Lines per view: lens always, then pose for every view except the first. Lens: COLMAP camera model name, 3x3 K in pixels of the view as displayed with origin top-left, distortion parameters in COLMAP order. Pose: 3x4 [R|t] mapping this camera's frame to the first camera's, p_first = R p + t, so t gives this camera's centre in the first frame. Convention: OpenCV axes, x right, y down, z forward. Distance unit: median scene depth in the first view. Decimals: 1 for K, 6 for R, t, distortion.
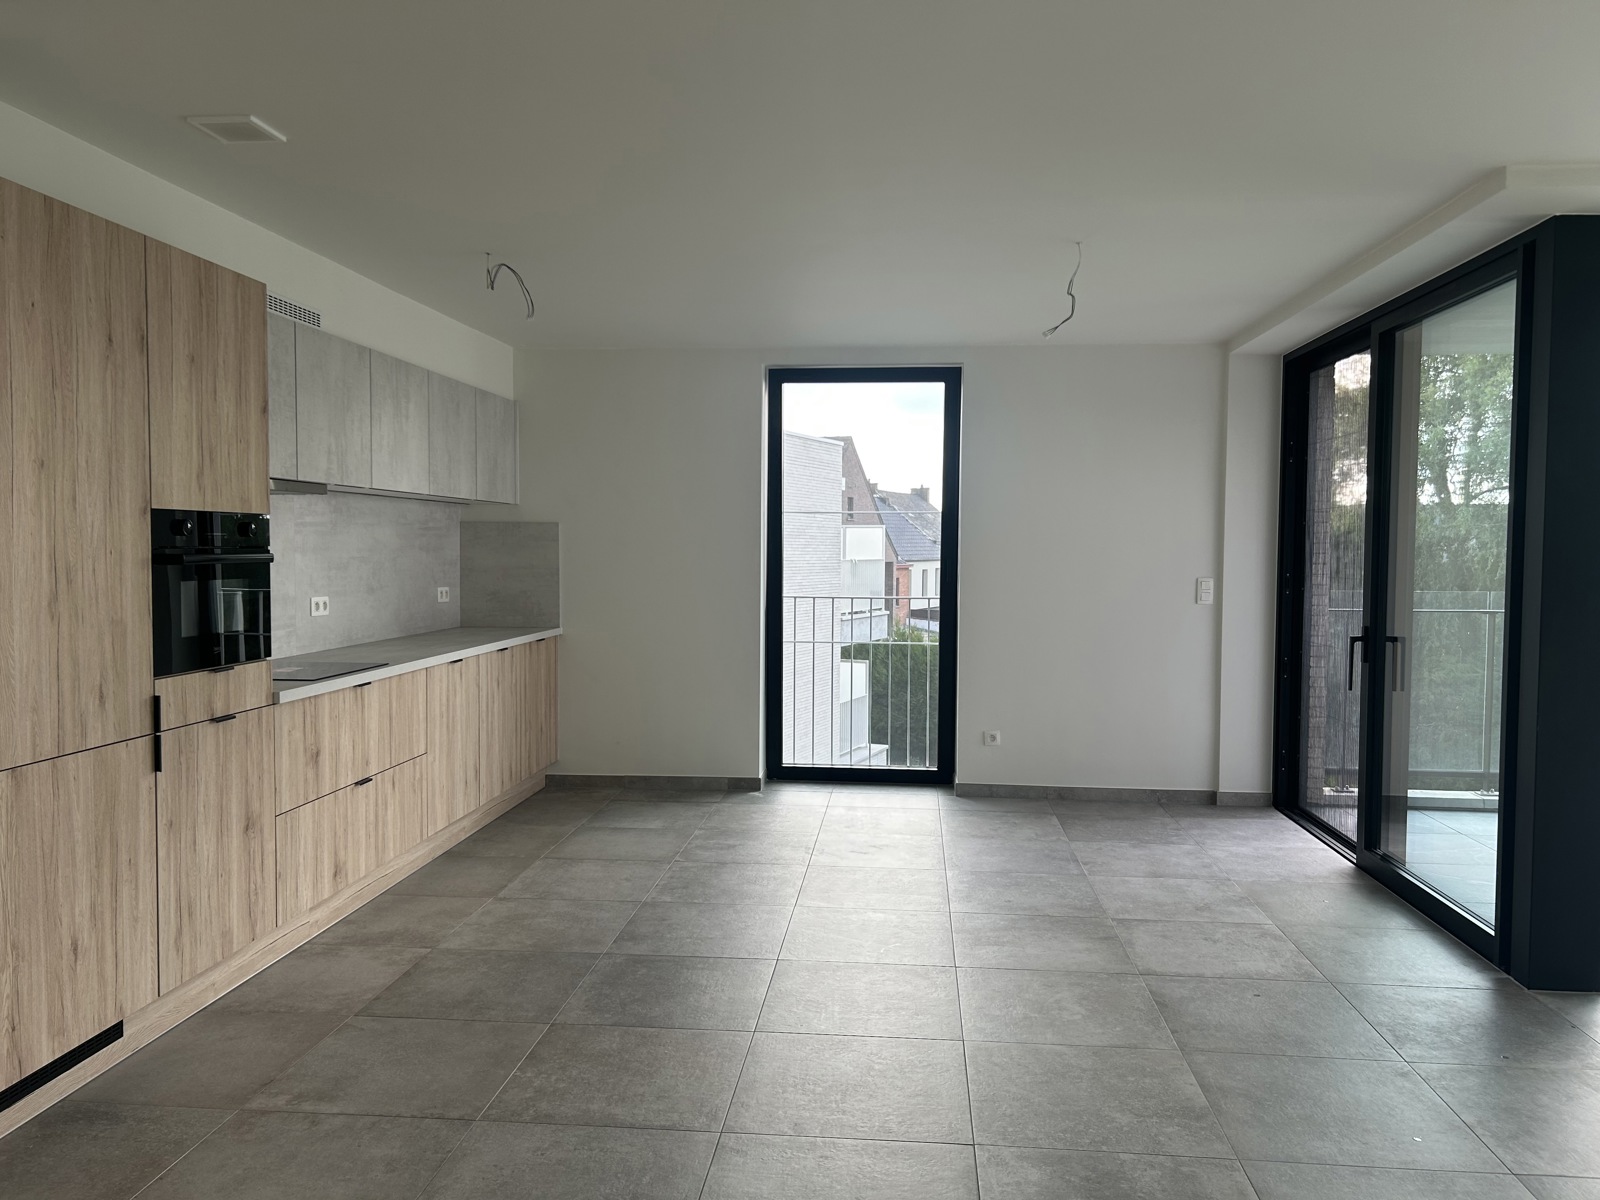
lens RADIAL K [[1199.2, 0, 803.1], [0, 1199.2, 603.2], [0, 0, 1]] dist [0.059802, -0.063806]
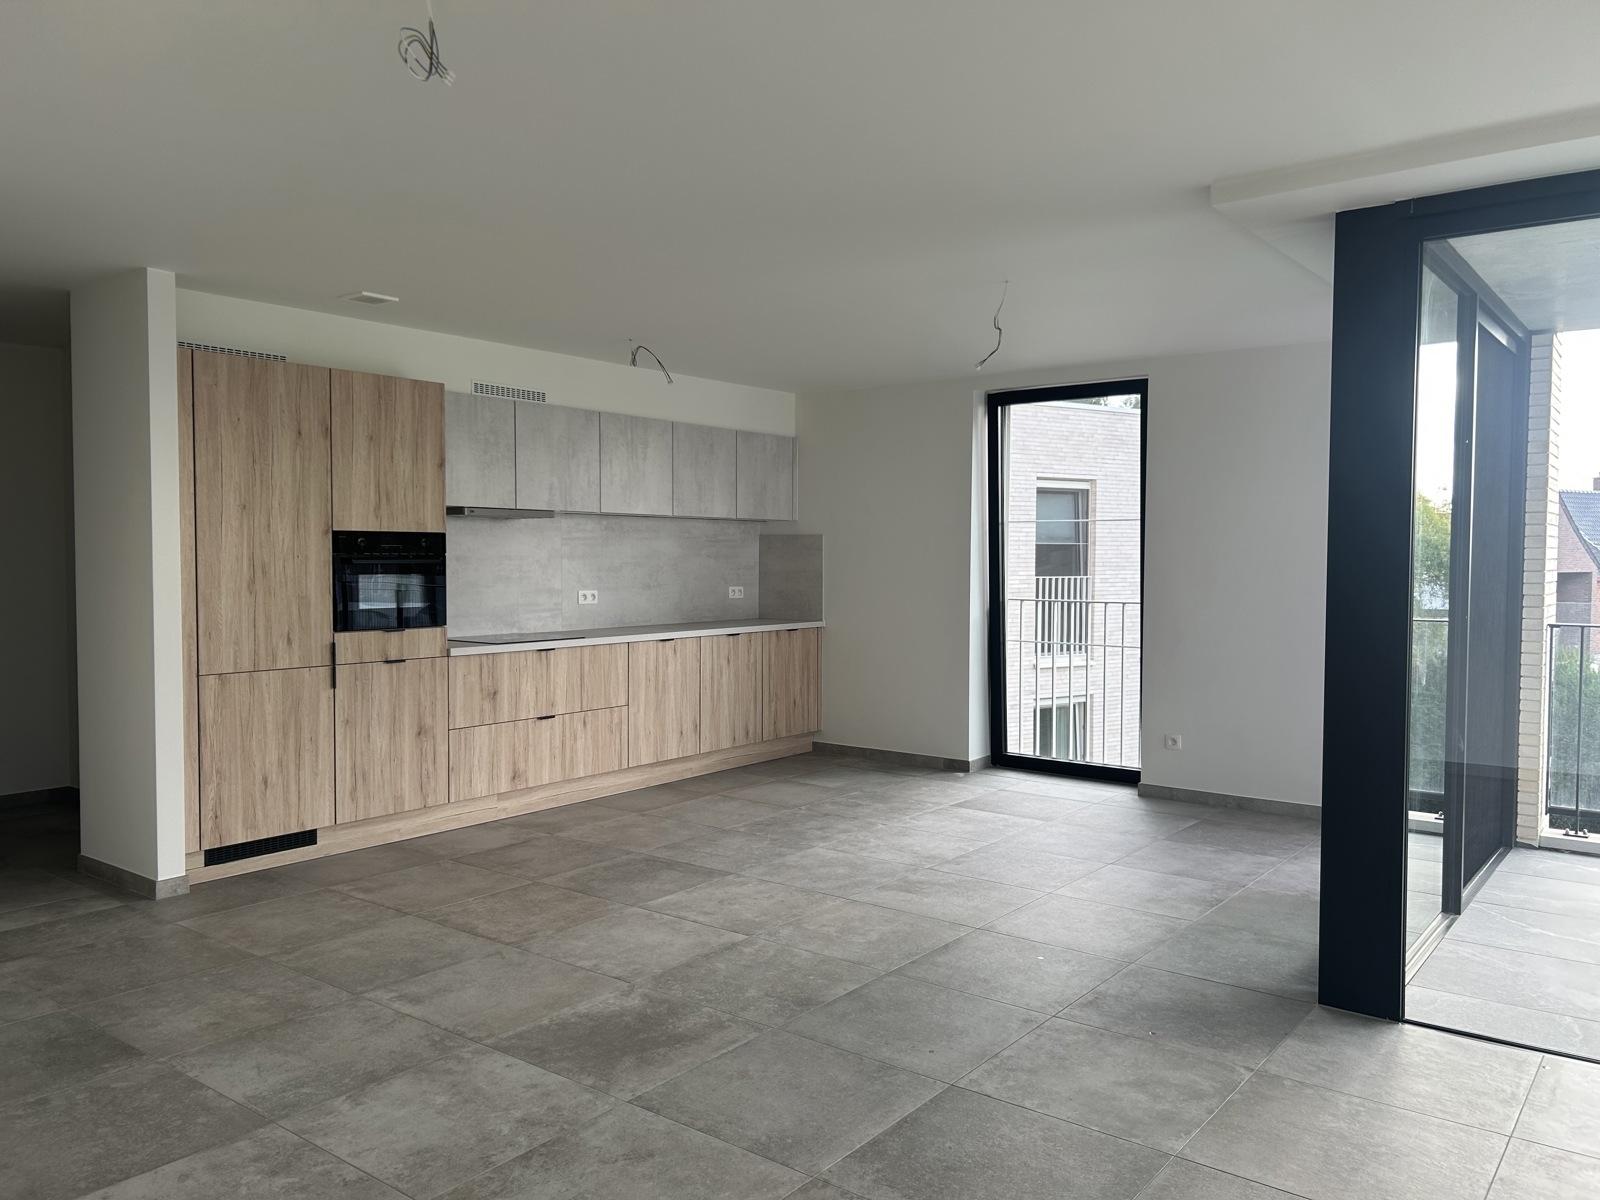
lens RADIAL K [[1199.2, 0, 805.9], [0, 1199.2, 601.5], [0, 0, 1]] dist [0.059802, -0.063806]
pose [[0.843809, 0.018516, -0.536325, 0.916656], [-0.023838, 0.999711, -0.002992, 0.009429], [0.536115, 0.015309, 0.844006, -0.056684]]
